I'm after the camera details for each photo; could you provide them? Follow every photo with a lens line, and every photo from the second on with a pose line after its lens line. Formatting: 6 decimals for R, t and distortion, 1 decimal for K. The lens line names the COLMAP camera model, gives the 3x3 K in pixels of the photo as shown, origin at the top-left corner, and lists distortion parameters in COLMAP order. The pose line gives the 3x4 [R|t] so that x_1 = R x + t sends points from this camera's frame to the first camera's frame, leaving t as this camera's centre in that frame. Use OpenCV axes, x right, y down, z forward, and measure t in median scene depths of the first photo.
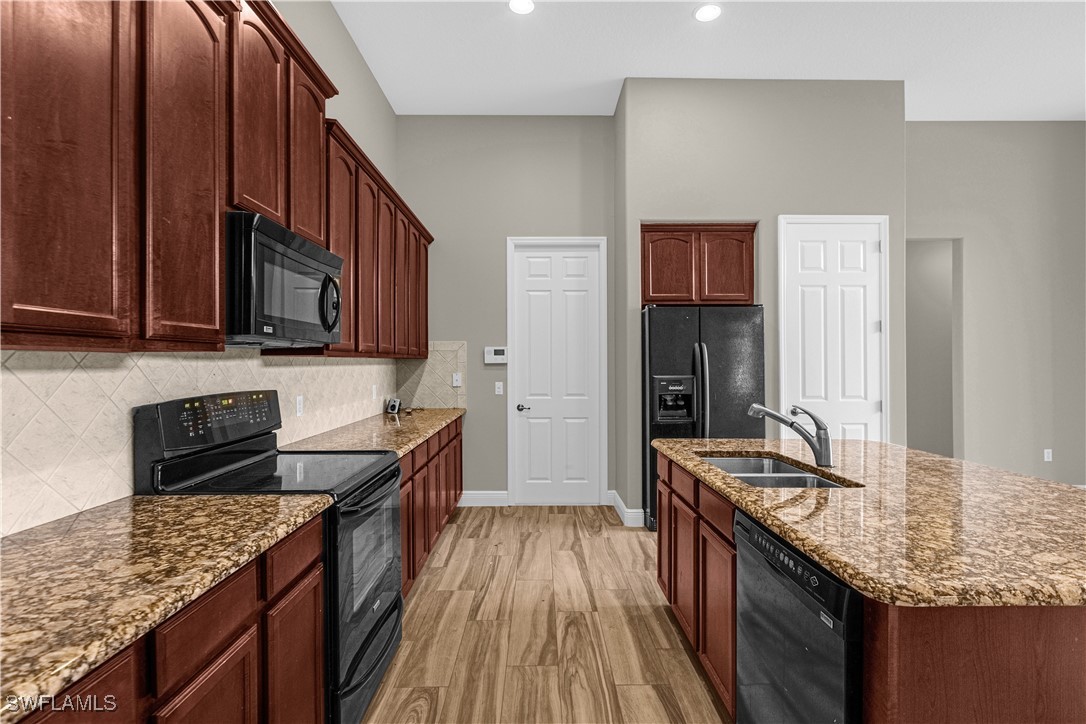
lens RADIAL K [[526.2, 0, 544.8], [0, 526.2, 360.1], [0, 0, 1]] dist [0.009171, -0.002851]
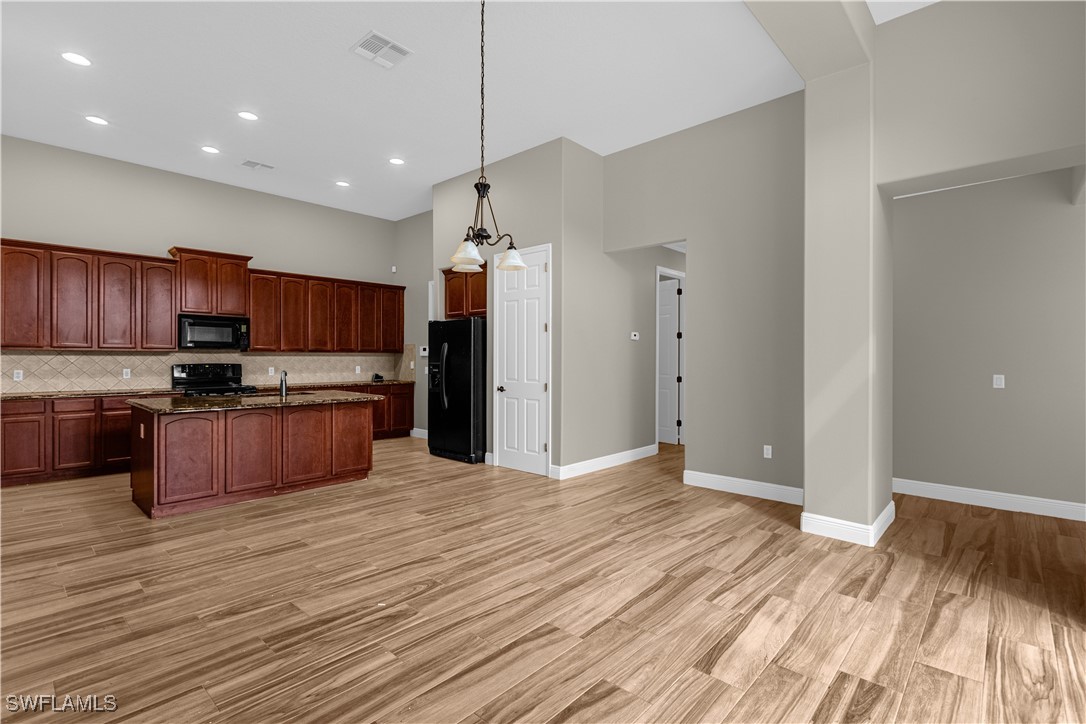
lens RADIAL K [[526.2, 0, 542.9], [0, 526.2, 360.4], [0, 0, 1]] dist [0.009171, -0.002851]
pose [[0.712005, 0.004808, -0.702158, 1.443016], [0.000614, 0.999972, 0.007470, 0.008772], [0.702174, -0.005750, 0.711982, 0.045496]]
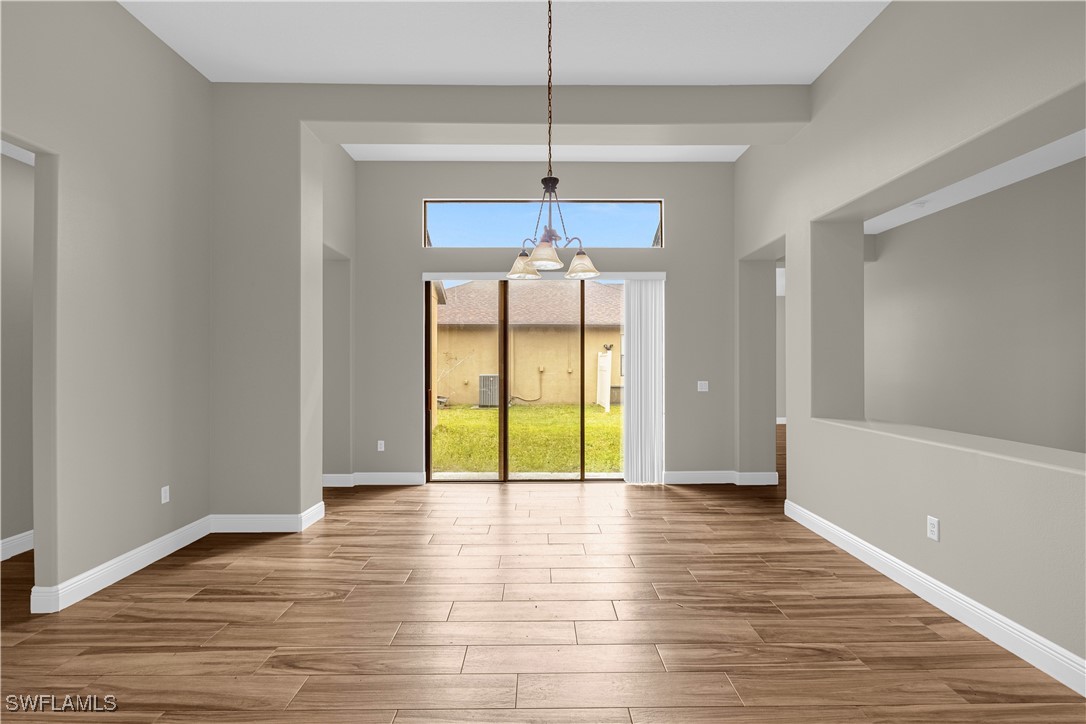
lens RADIAL K [[526.2, 0, 536.8], [0, 526.2, 358.1], [0, 0, 1]] dist [0.009171, -0.002851]
pose [[0.006195, 0.010937, 0.999921, 0.231058], [-0.006856, 0.999917, -0.010895, -0.007257], [-0.999957, -0.006788, 0.006270, 0.518655]]
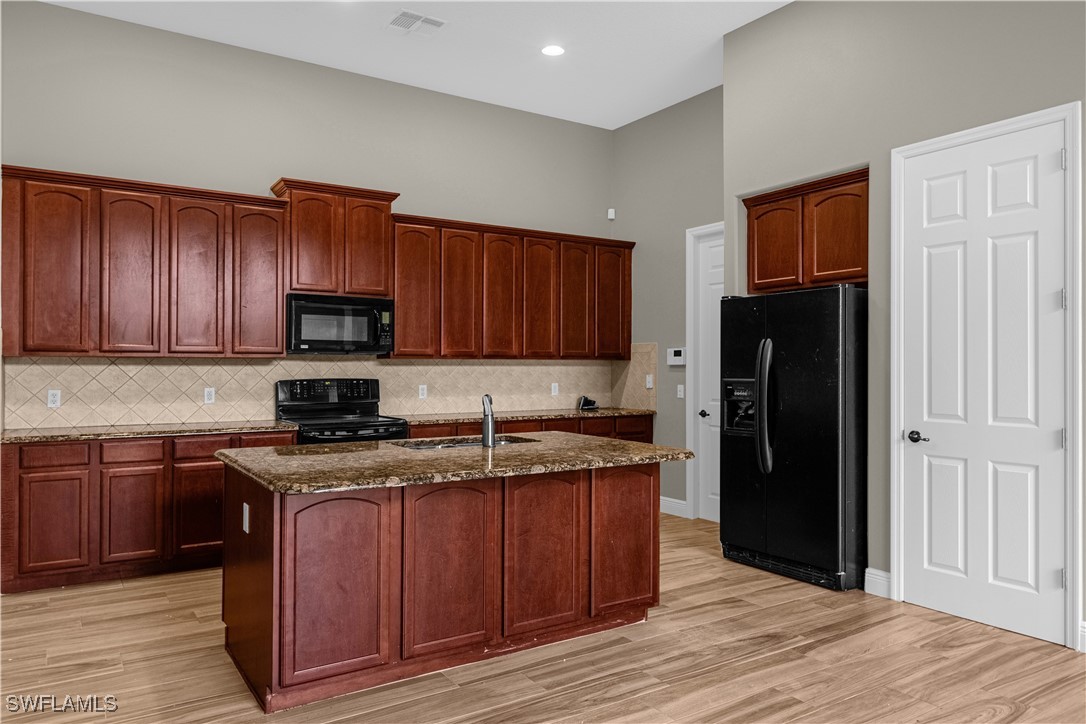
lens RADIAL K [[737.3, 0, 547.8], [0, 737.3, 365.2], [0, 0, 1]] dist [0.011033, 0.001678]
pose [[0.539836, -0.001180, -0.841769, 0.933844], [0.001768, 0.999998, -0.000268, 0.006709], [0.841768, -0.001343, 0.539838, 0.088855]]
